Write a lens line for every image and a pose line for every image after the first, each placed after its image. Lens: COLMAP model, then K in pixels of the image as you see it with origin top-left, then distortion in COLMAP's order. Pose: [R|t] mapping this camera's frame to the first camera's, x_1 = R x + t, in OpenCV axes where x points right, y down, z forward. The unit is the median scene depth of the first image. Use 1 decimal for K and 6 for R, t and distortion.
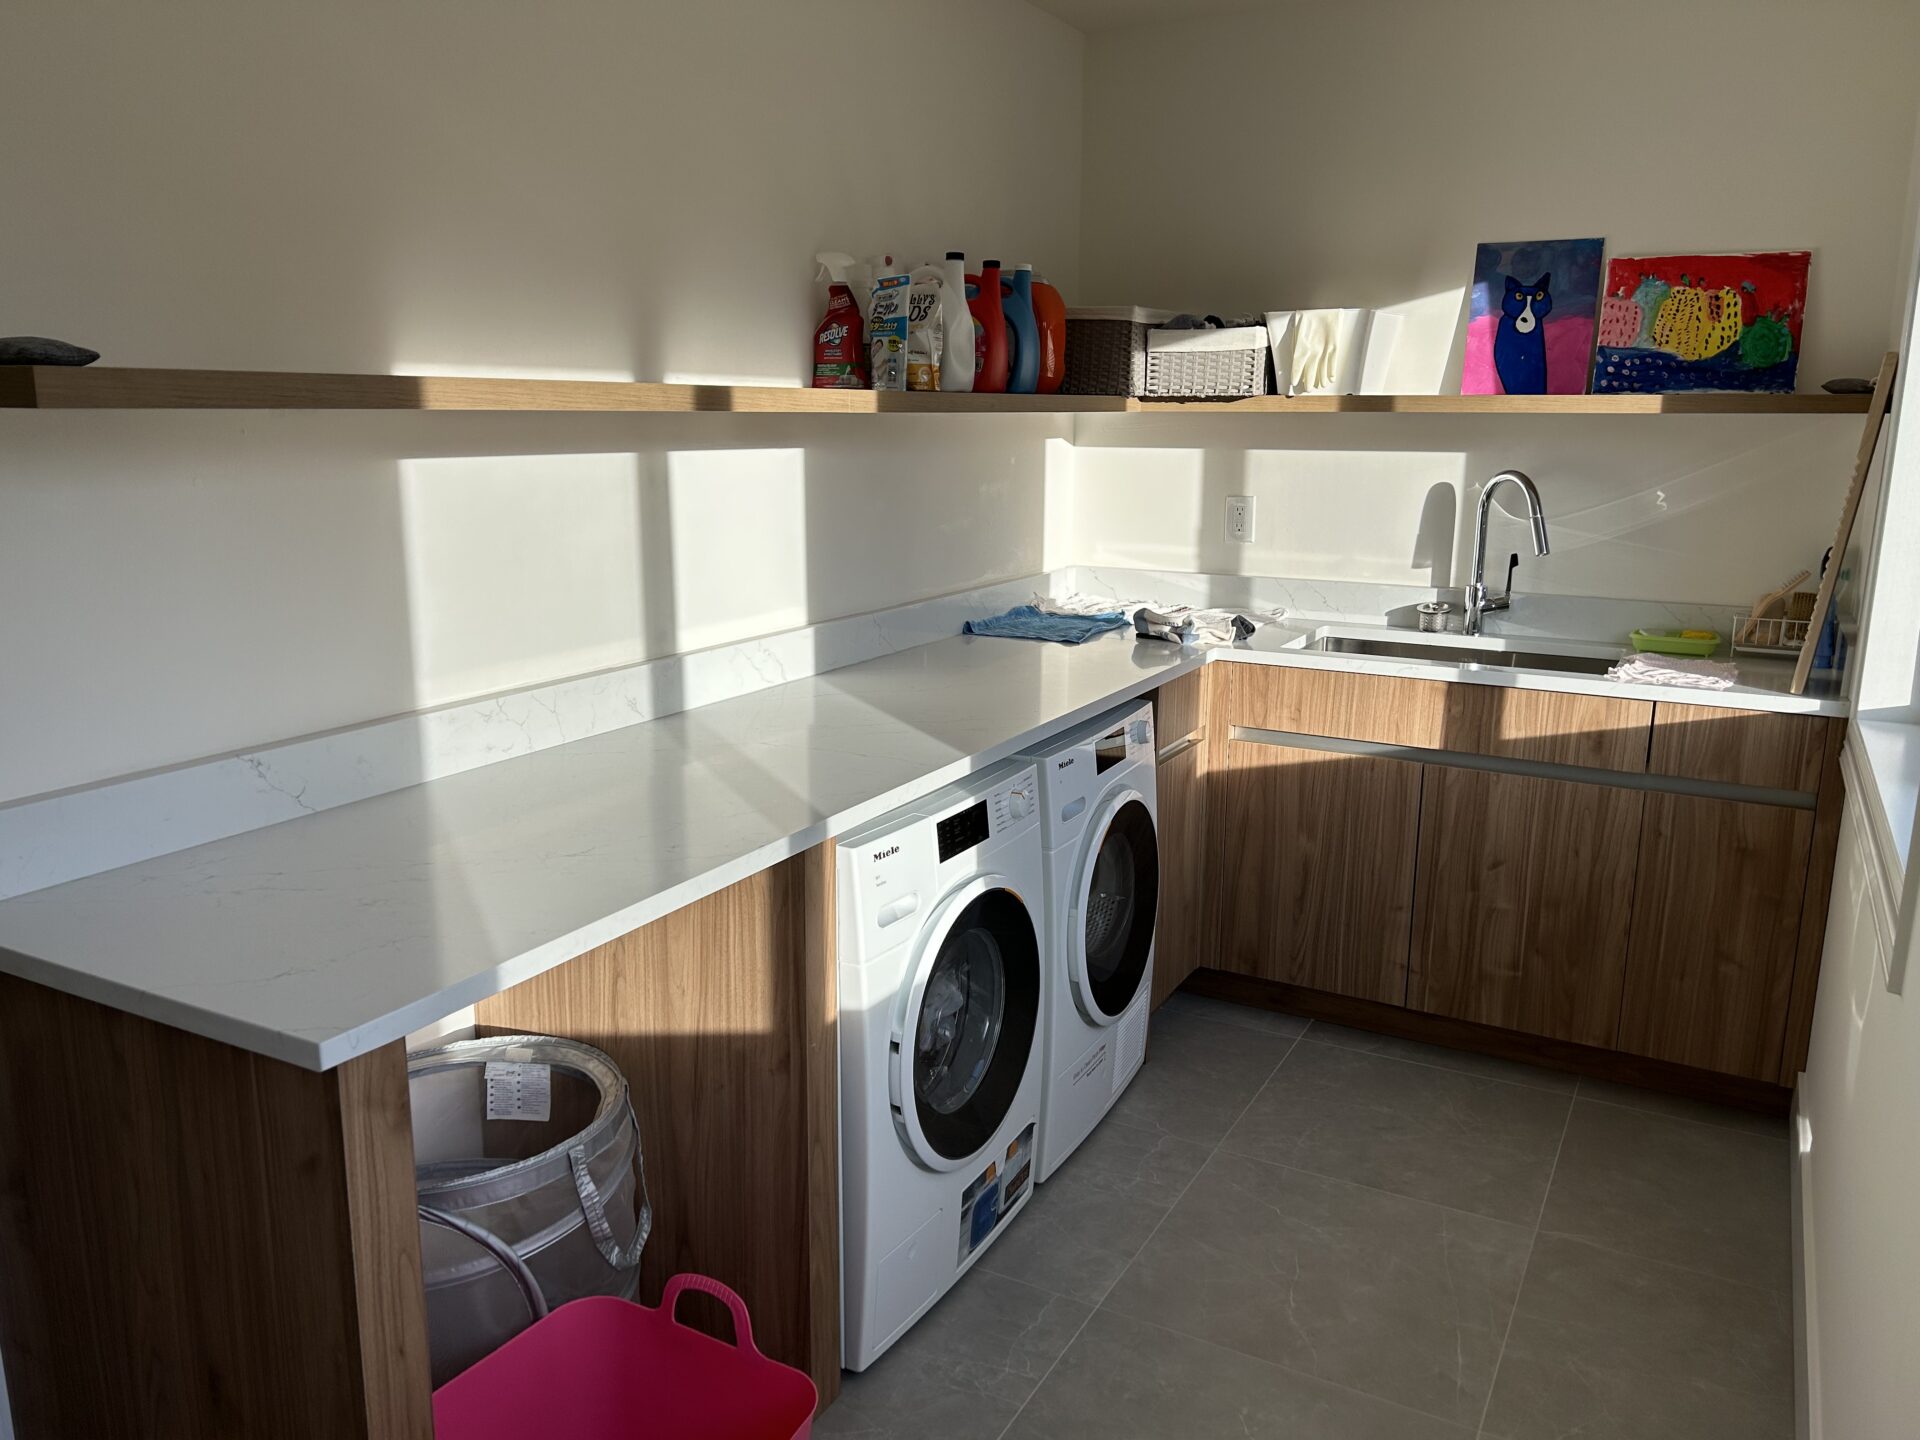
lens RADIAL K [[1449.4, 0, 959.3], [0, 1449.4, 720.4], [0, 0, 1]] dist [0.061478, -0.068710]
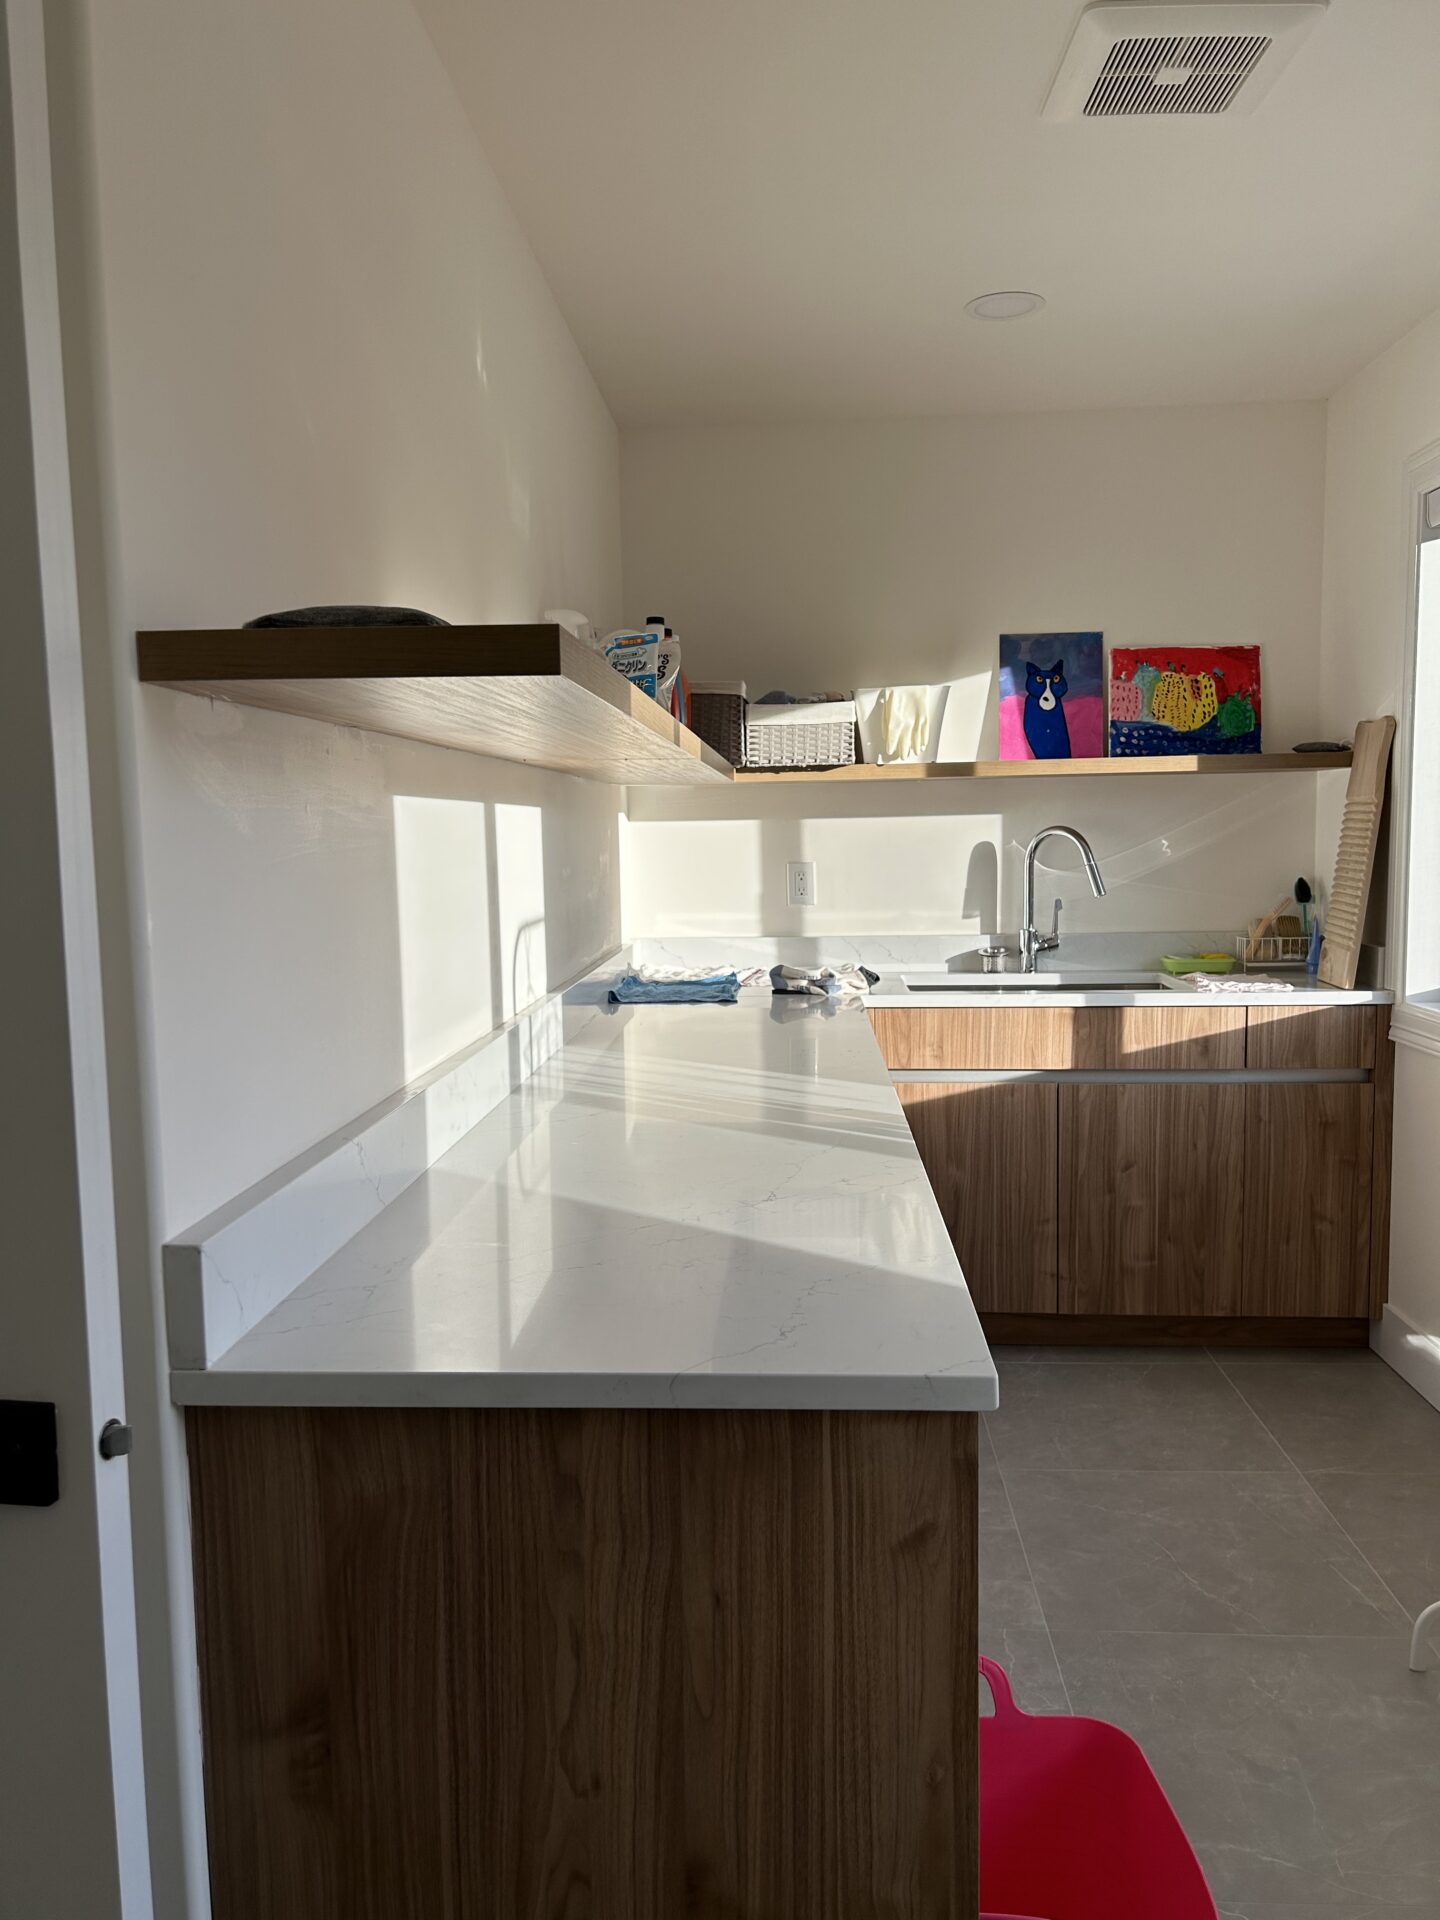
lens RADIAL K [[1449.4, 0, 704.5], [0, 1449.4, 971.9], [0, 0, 1]] dist [0.061478, -0.068710]
pose [[0.906952, -0.064931, 0.416199, -0.368122], [0.112891, 0.989371, -0.091654, 0.016212], [-0.405824, 0.130111, 0.904642, 0.096669]]
